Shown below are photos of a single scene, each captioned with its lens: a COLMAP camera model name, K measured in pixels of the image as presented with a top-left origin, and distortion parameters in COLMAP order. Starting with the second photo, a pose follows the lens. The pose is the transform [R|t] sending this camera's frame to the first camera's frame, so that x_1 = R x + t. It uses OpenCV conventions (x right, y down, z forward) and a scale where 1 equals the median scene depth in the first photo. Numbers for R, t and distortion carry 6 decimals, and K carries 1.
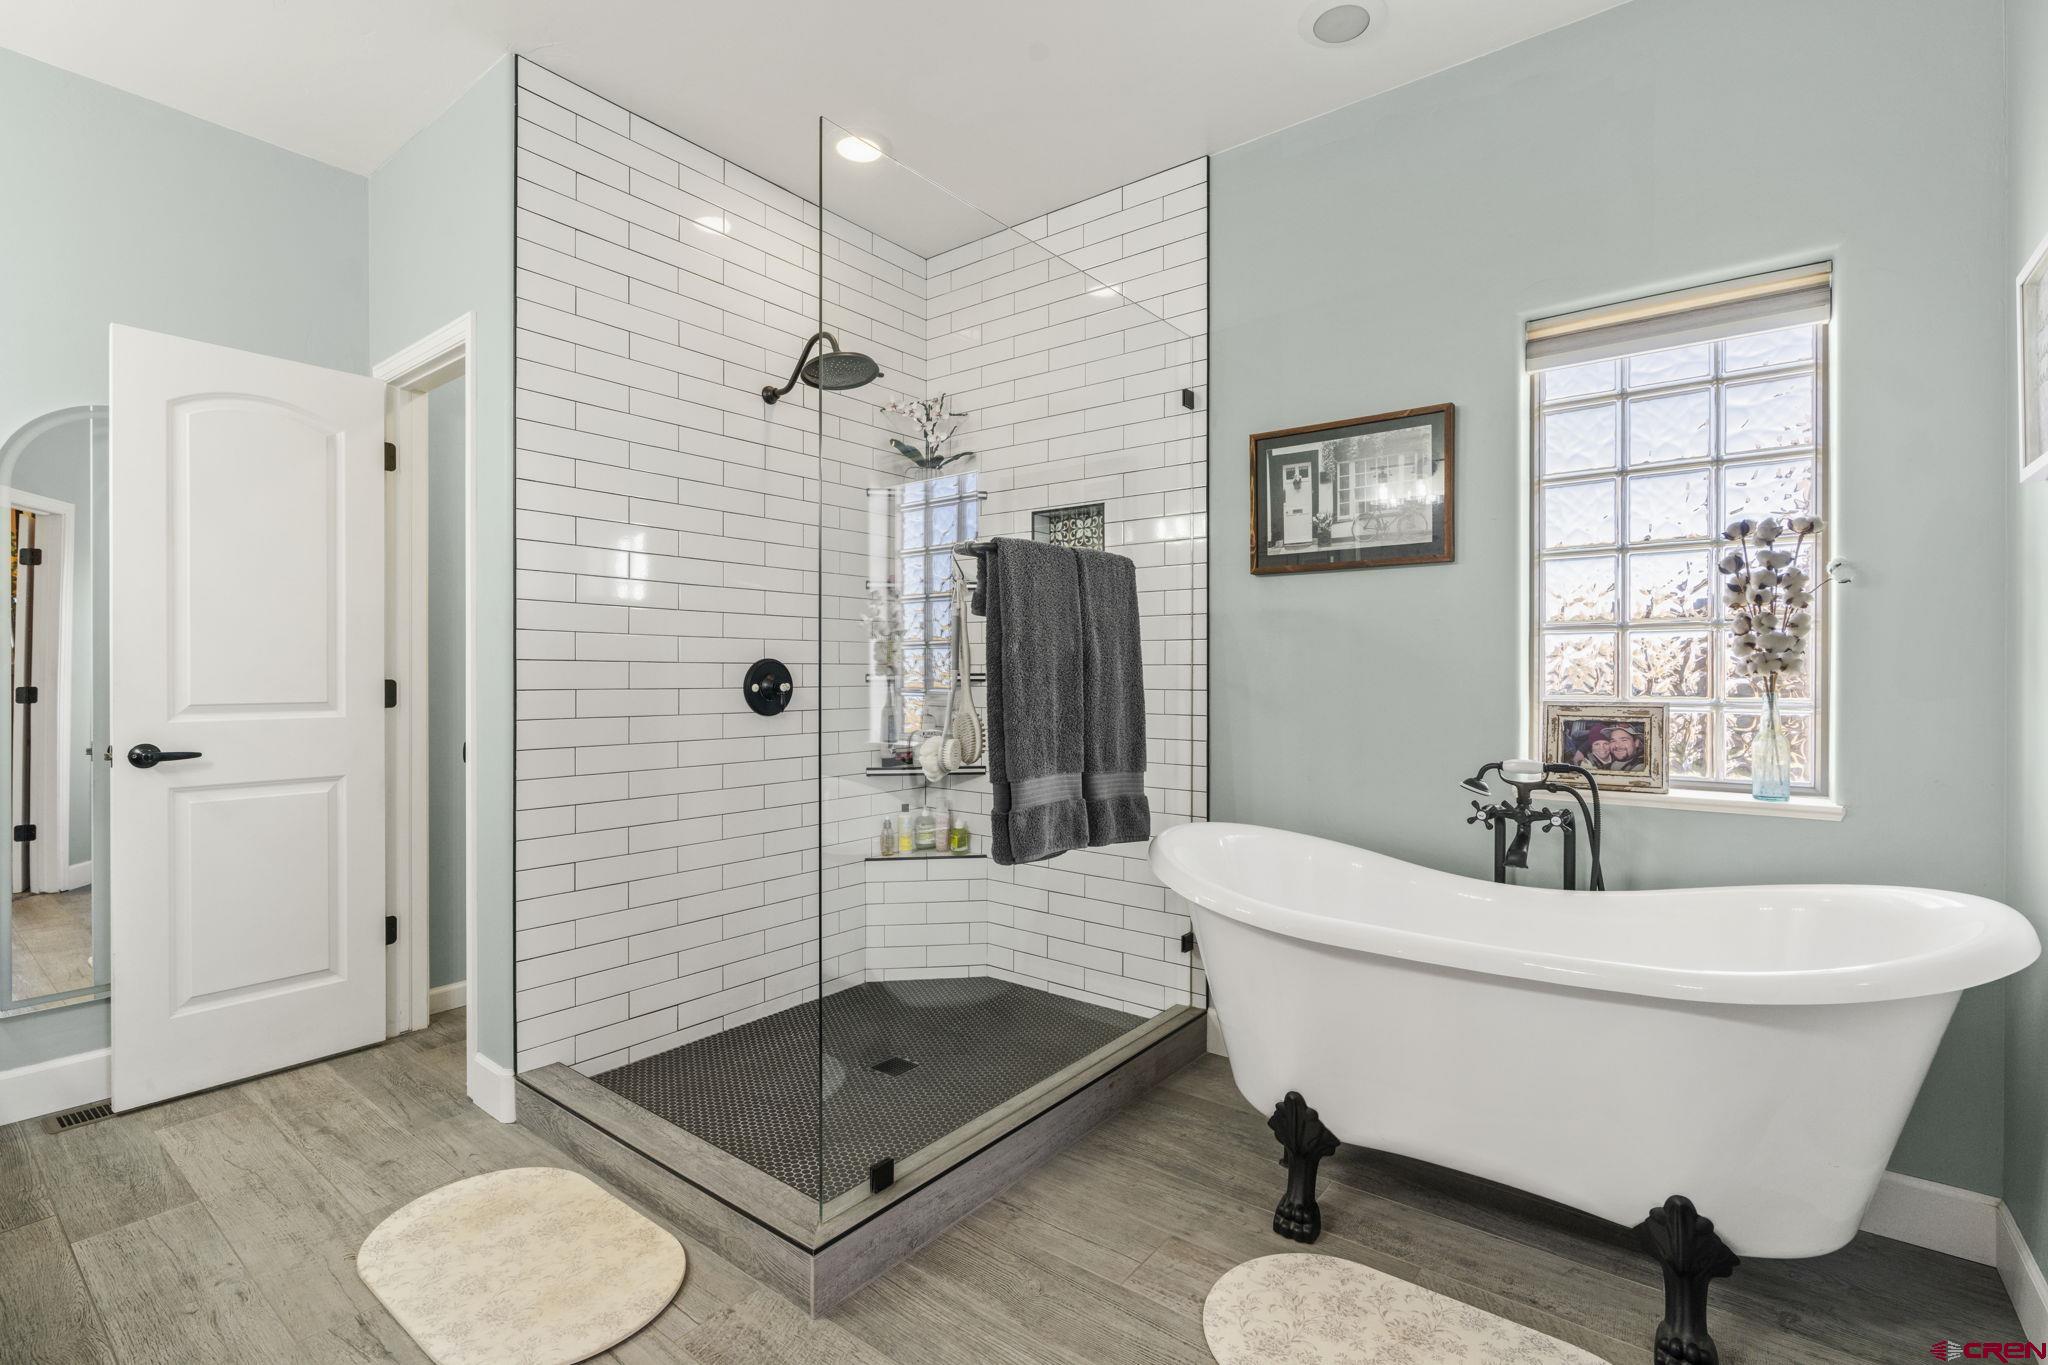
lens RADIAL K [[973.3, 0, 1028.7], [0, 973.3, 657.6], [0, 0, 1]] dist [-0.009823, 0.000748]
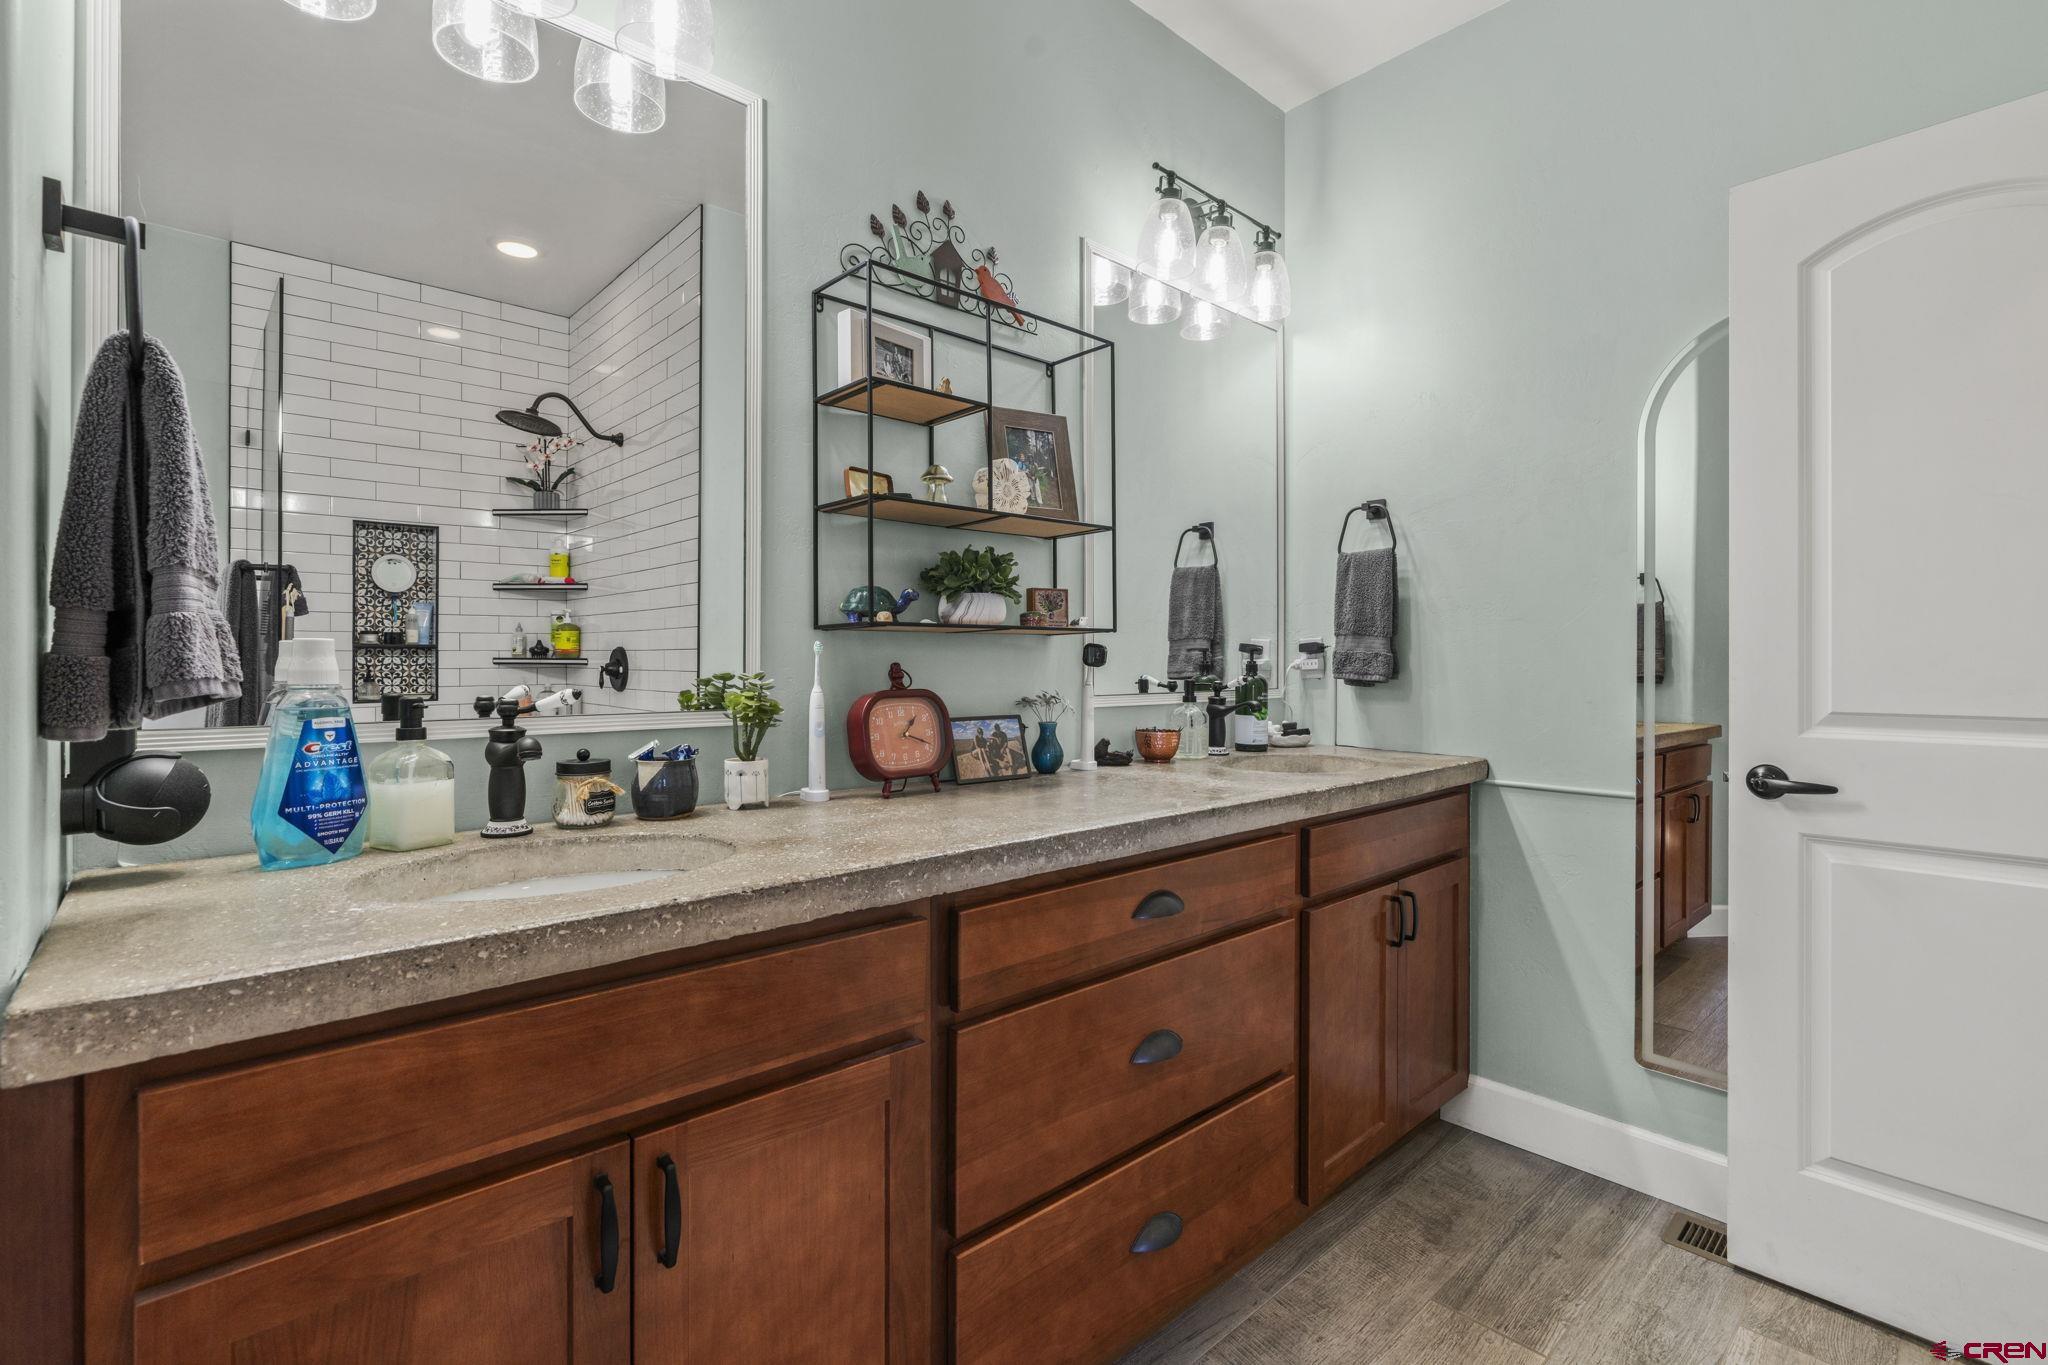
lens RADIAL K [[954.2, 0, 1017.1], [0, 954.2, 672.9], [0, 0, 1]] dist [-0.007417, 0.000619]
pose [[-0.146080, 0.006179, -0.989253, -0.152282], [0.017066, 0.999847, 0.003725, 0.010623], [0.989126, -0.016339, -0.146163, 0.561488]]
